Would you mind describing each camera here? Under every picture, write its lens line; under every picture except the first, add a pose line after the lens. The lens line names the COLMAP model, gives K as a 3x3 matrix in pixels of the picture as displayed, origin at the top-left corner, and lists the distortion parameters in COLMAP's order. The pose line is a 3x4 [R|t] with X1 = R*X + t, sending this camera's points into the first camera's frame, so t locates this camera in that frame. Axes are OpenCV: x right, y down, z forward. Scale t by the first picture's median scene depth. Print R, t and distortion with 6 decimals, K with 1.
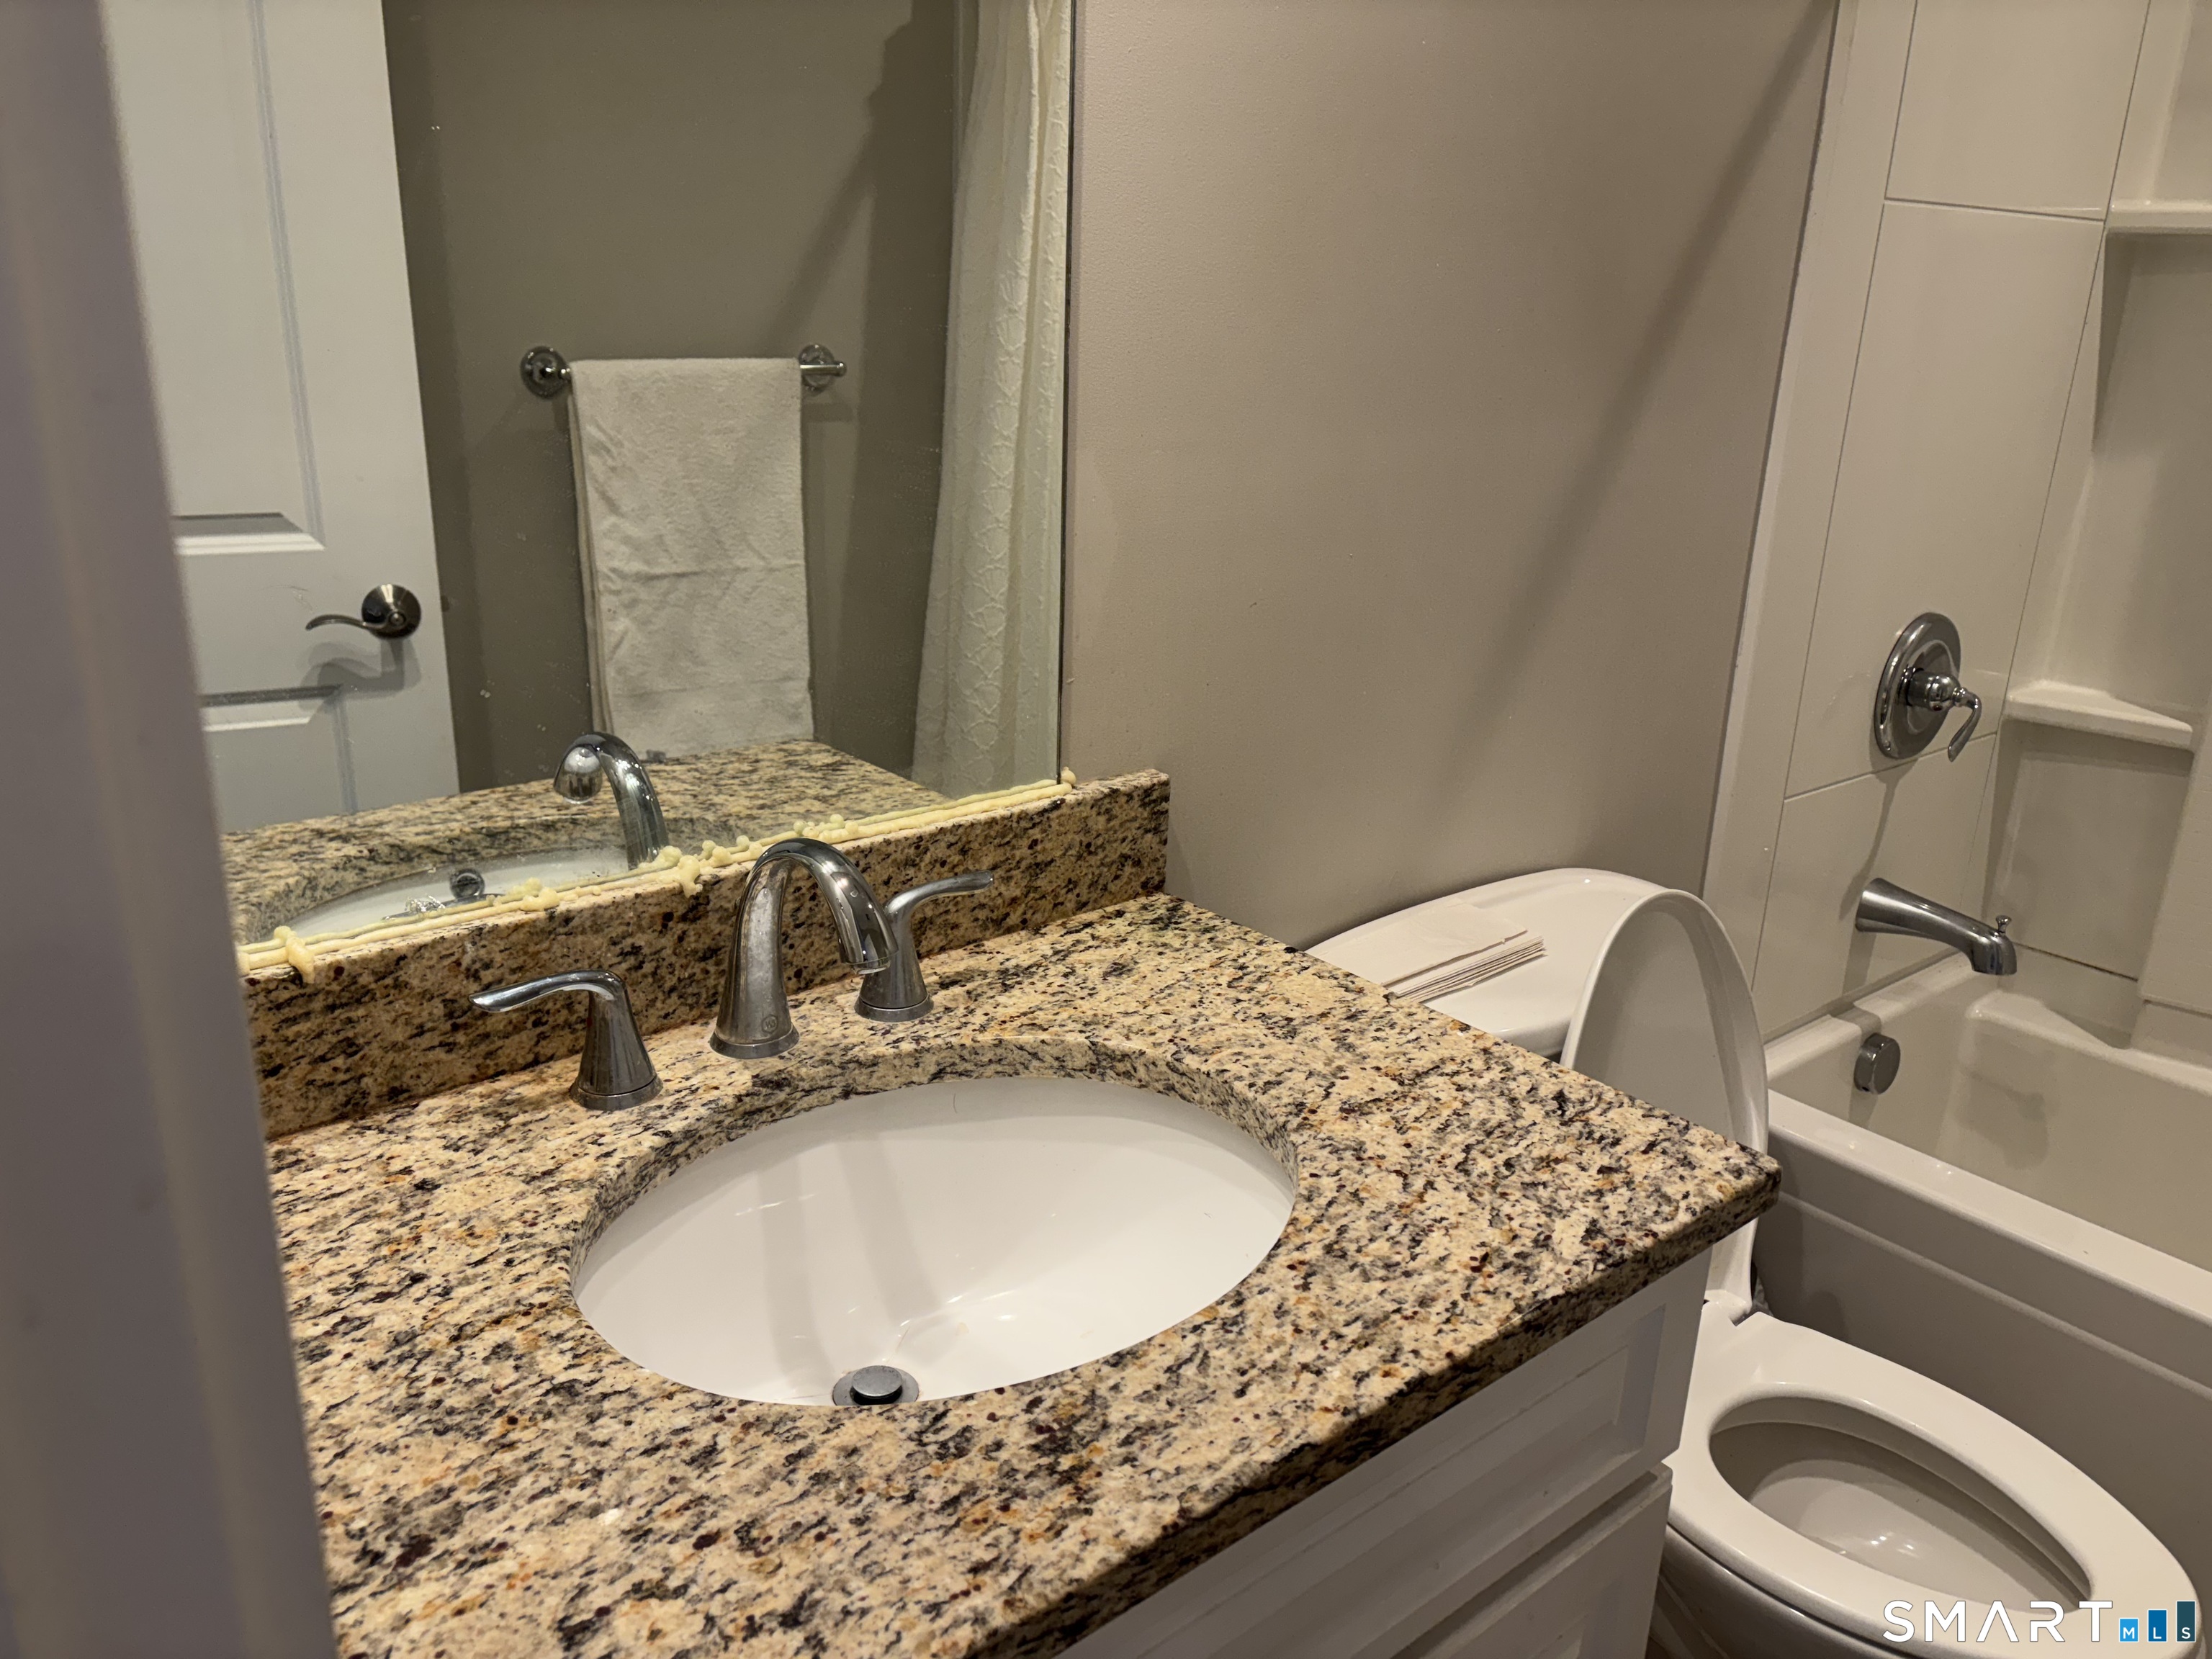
lens RADIAL K [[1663.5, 0, 1106.1], [0, 1663.5, 813.0], [0, 0, 1]] dist [0.061231, -0.051447]
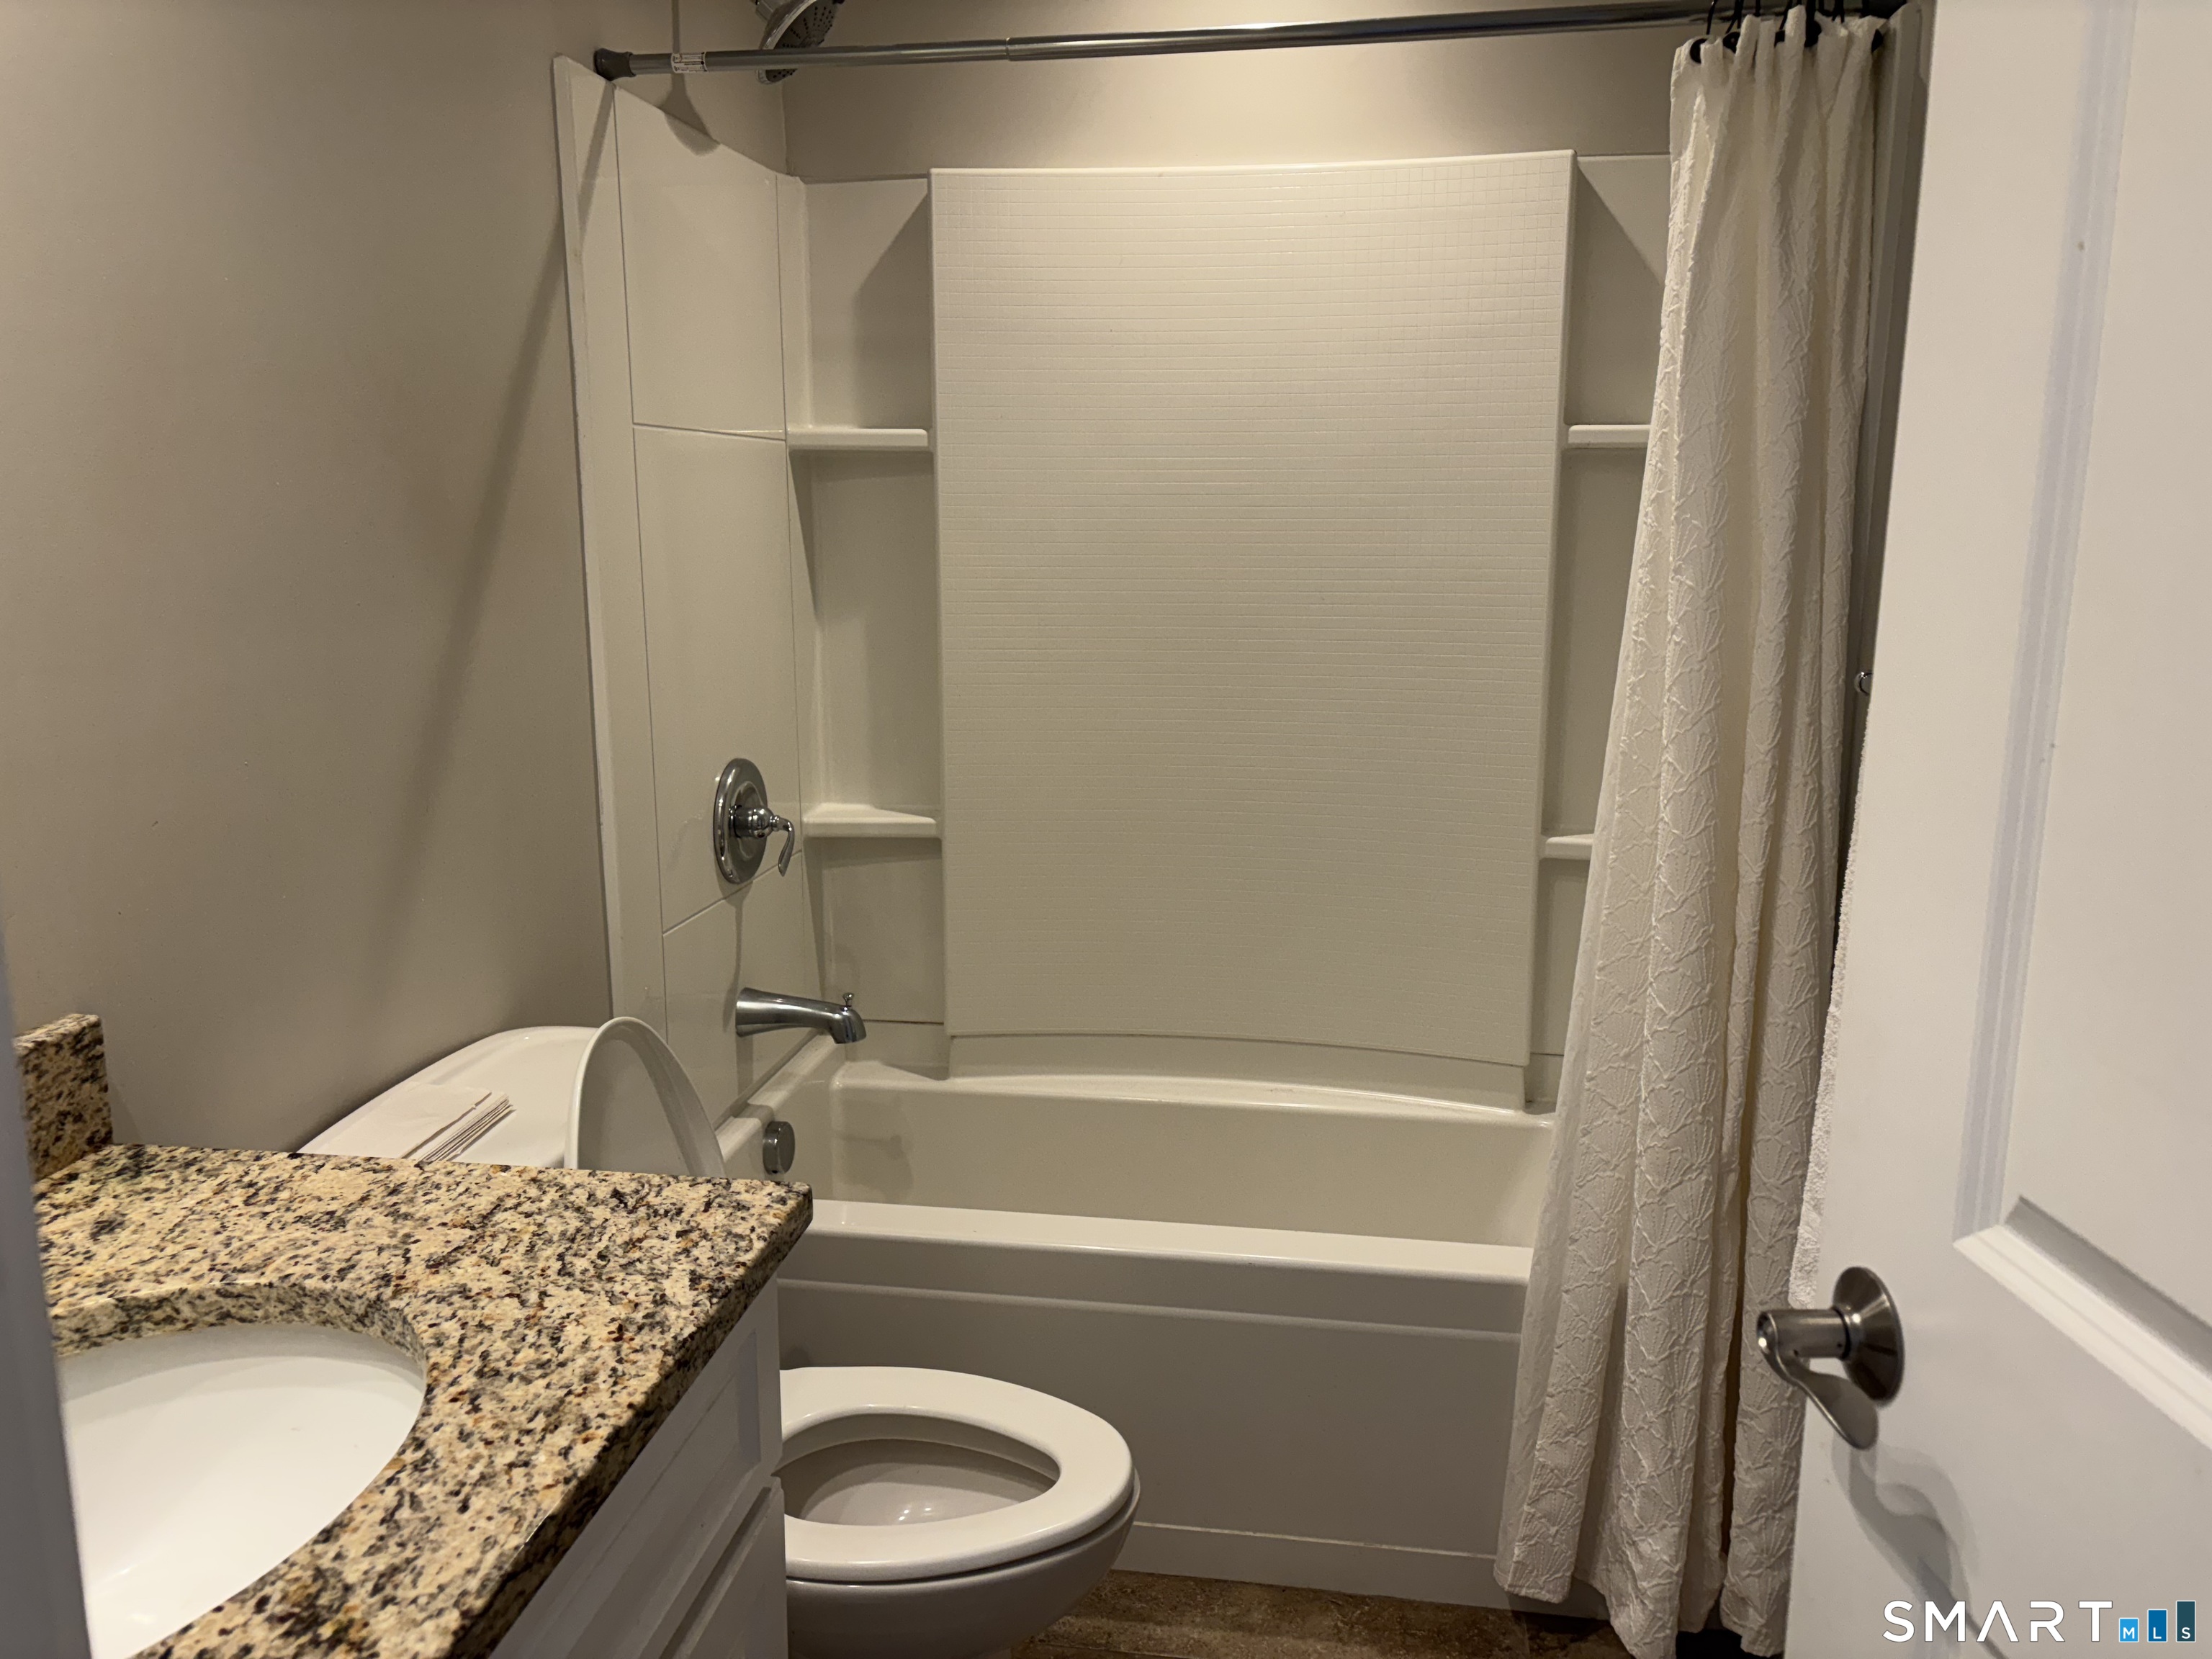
lens RADIAL K [[1663.5, 0, 1089.8], [0, 1663.5, 813.5], [0, 0, 1]] dist [0.061231, -0.051447]
pose [[0.751839, -0.152514, 0.641465, -0.162423], [0.227145, 0.973238, -0.034832, 0.031459], [-0.618986, 0.171894, 0.766361, -0.091783]]
